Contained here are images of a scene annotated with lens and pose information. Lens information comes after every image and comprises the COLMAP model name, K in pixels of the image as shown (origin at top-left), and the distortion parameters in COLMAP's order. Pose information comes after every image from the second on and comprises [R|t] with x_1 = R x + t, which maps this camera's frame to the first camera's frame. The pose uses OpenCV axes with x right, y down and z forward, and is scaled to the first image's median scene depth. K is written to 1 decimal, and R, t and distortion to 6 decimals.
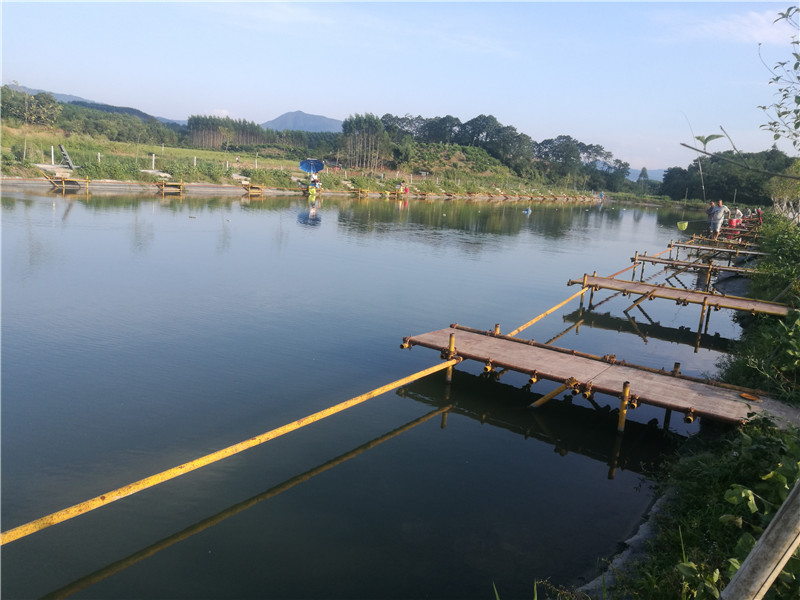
lens RADIAL K [[640.6, 0, 400.0], [0, 640.6, 300.0], [0, 0, 1]] dist [-0.008784, 0.053738]
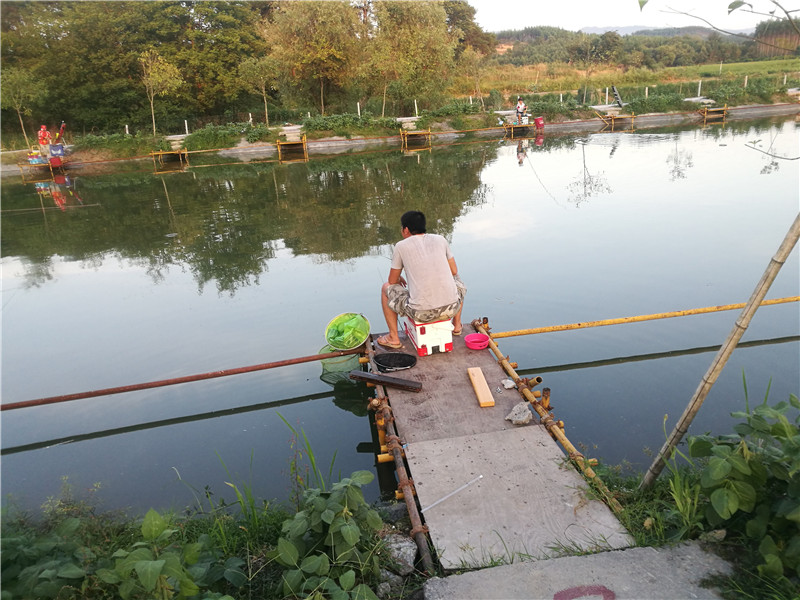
lens RADIAL K [[645.3, 0, 401.7], [0, 645.3, 311.7], [0, 0, 1]] dist [0.044246, -0.001919]
pose [[0.696830, 0.116383, -0.707730, 0.062488], [-0.026290, 0.990228, 0.136954, 0.003958], [0.716754, -0.076828, 0.693081, -0.082763]]
